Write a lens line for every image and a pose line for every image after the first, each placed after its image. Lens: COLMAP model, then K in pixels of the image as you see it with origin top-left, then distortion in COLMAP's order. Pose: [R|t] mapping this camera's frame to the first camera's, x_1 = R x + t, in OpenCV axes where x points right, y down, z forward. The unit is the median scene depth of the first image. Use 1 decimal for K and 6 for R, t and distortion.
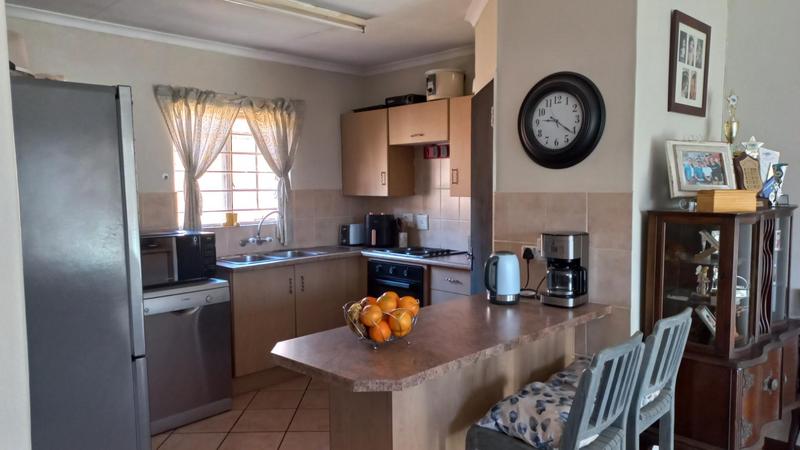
lens RADIAL K [[563.5, 0, 400.0], [0, 563.5, 225.0], [0, 0, 1]] dist [0.063801, 0.000411]
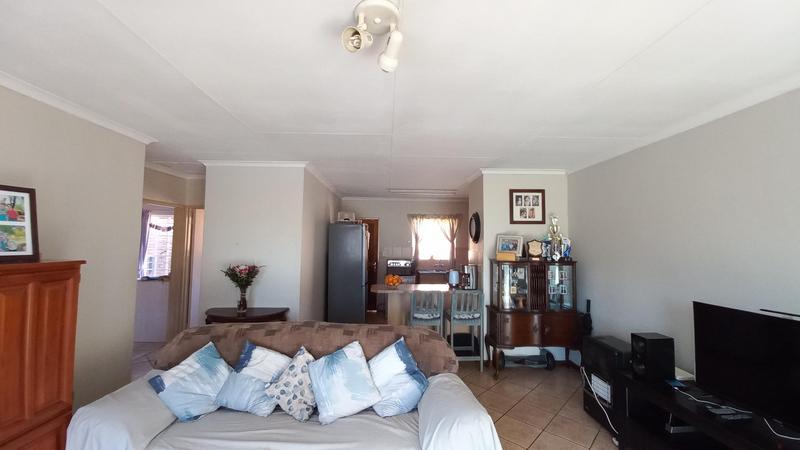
lens RADIAL K [[315.0, 0, 397.8], [0, 315.0, 220.3], [0, 0, 1]] dist [0.016013, -0.015351]
pose [[0.728162, -0.027871, -0.684839, 0.734294], [-0.067935, 0.991318, -0.112576, -0.003964], [0.682030, 0.128498, 0.719946, -0.315118]]
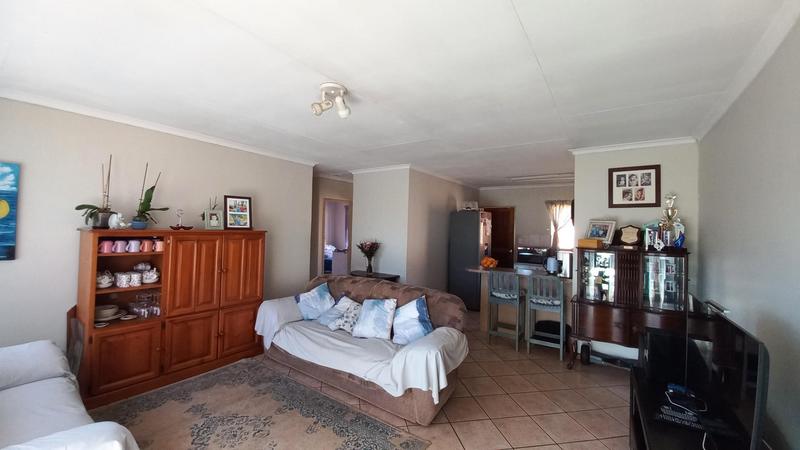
lens RADIAL K [[315.0, 0, 397.8], [0, 315.0, 220.3], [0, 0, 1]] dist [0.016013, -0.015351]
pose [[0.182803, -0.009775, -0.983101, 1.074794], [-0.099938, 0.994586, -0.028472, -0.010106], [0.978057, 0.103454, 0.180837, -0.086414]]
